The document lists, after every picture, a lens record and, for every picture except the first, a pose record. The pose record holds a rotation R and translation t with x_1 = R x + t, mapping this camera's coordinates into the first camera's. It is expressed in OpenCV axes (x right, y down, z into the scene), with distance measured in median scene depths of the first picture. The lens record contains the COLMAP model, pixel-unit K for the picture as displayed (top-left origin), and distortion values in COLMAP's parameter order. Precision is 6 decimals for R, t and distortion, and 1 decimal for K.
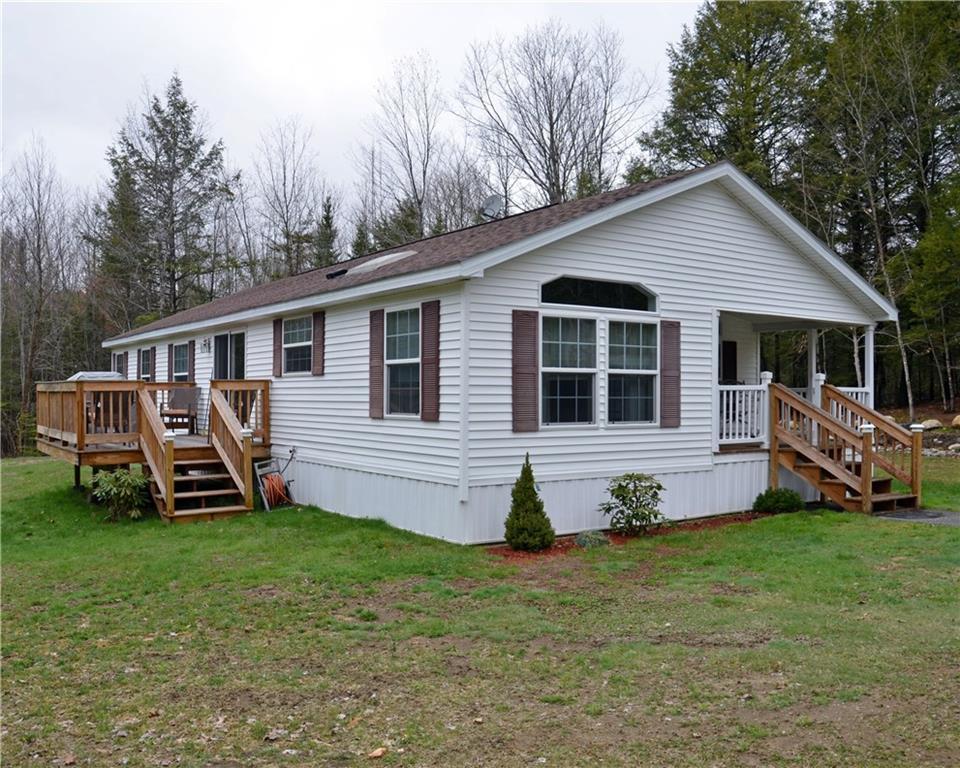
lens RADIAL K [[889.6, 0, 480.0], [0, 889.6, 384.0], [0, 0, 1]] dist [-0.090092, 0.014416]
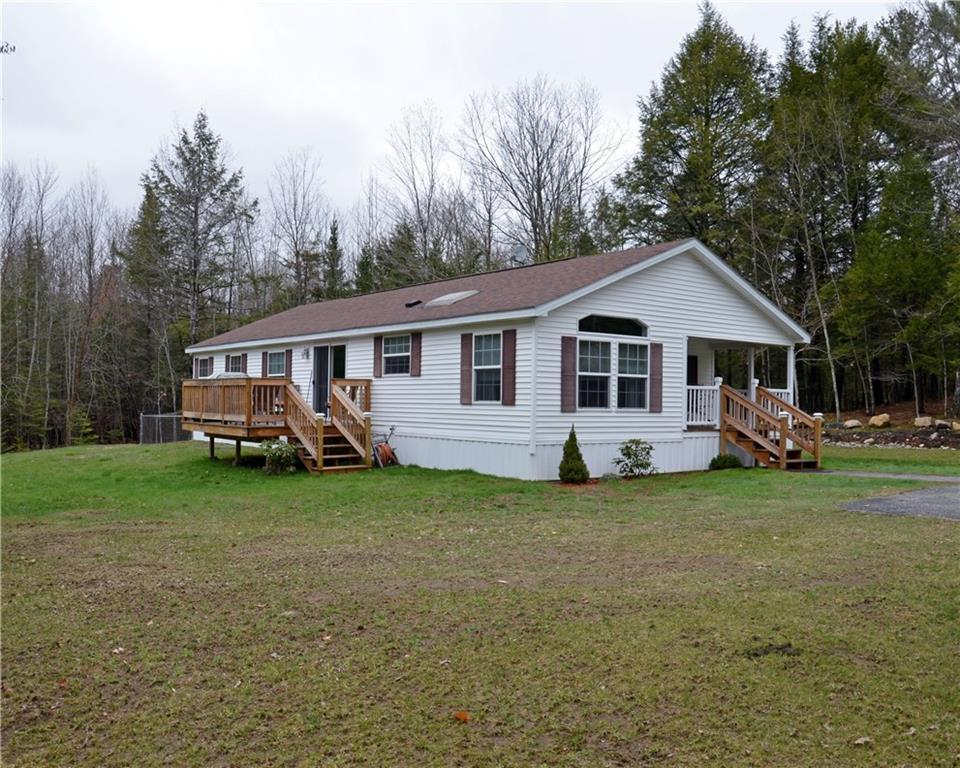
lens RADIAL K [[835.1, 0, 480.0], [0, 835.1, 384.0], [0, 0, 1]] dist [-0.082987, -0.004674]
pose [[0.999408, 0.011180, 0.032528, -0.106981], [-0.010944, 0.999913, -0.007412, 0.010774], [-0.032608, 0.007052, 0.999443, -0.336600]]
